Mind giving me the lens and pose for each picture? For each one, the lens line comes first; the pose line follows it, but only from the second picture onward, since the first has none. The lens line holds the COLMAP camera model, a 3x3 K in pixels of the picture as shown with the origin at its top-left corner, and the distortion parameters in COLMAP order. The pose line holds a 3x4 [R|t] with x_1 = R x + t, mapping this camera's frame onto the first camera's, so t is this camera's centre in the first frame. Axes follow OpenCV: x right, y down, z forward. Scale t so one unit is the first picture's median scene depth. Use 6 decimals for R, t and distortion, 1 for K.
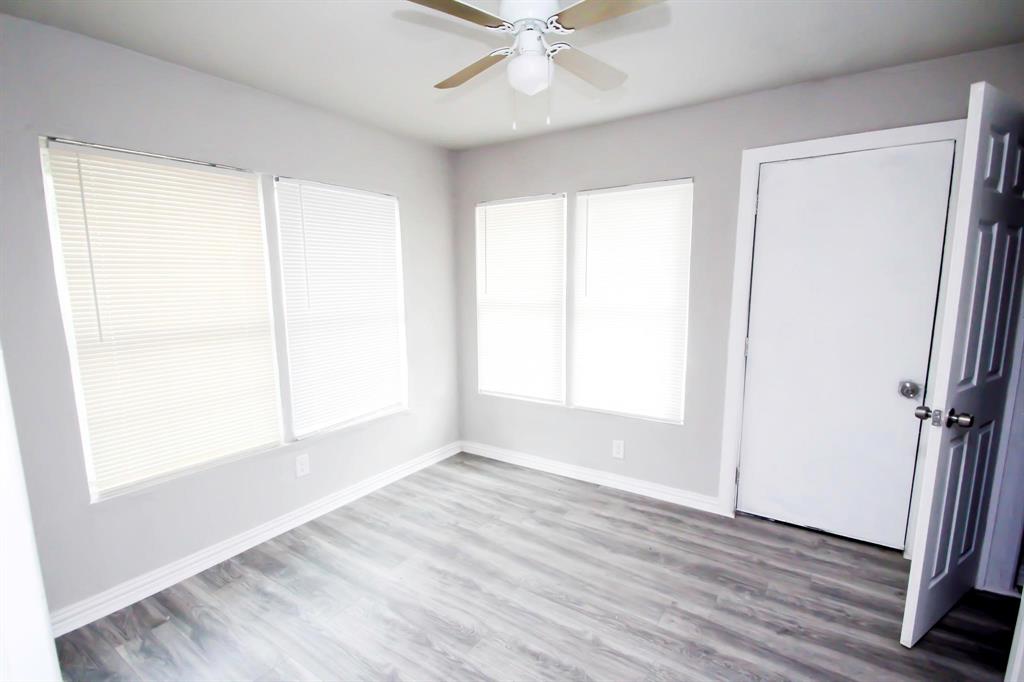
lens RADIAL K [[480.0, 0, 515.6], [0, 480.0, 340.5], [0, 0, 1]] dist [0.000293, -0.000433]
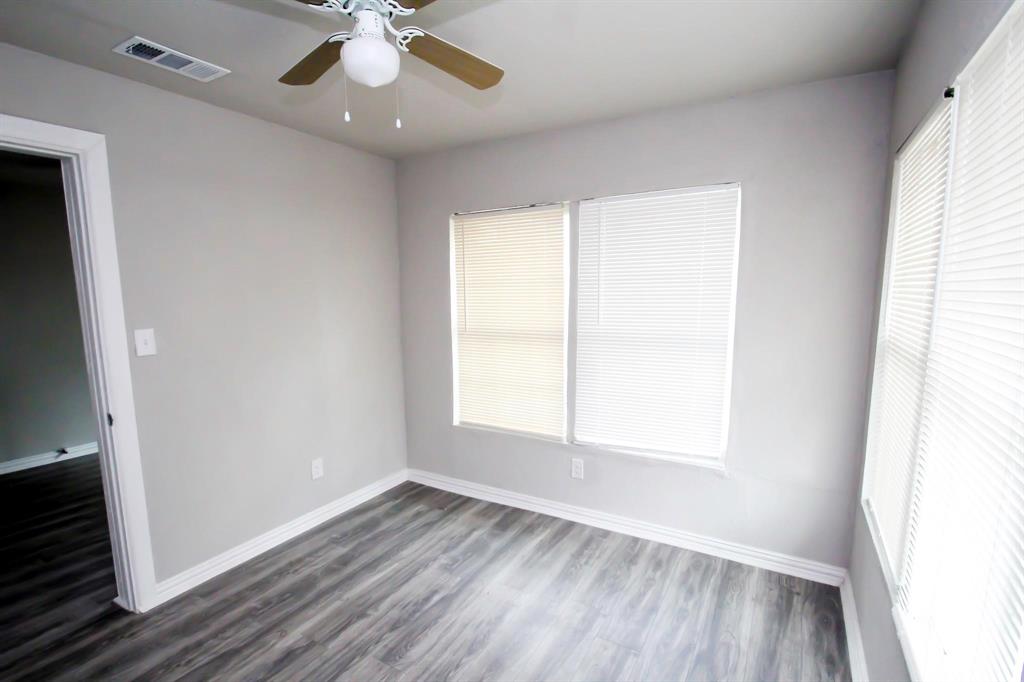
lens RADIAL K [[480.0, 0, 517.9], [0, 480.0, 346.3], [0, 0, 1]] dist [0.000293, -0.000433]
pose [[0.088472, 0.128621, -0.987740, 0.573424], [-0.123012, 0.985448, 0.117304, -0.118957], [0.988454, 0.111126, 0.103006, 0.737525]]
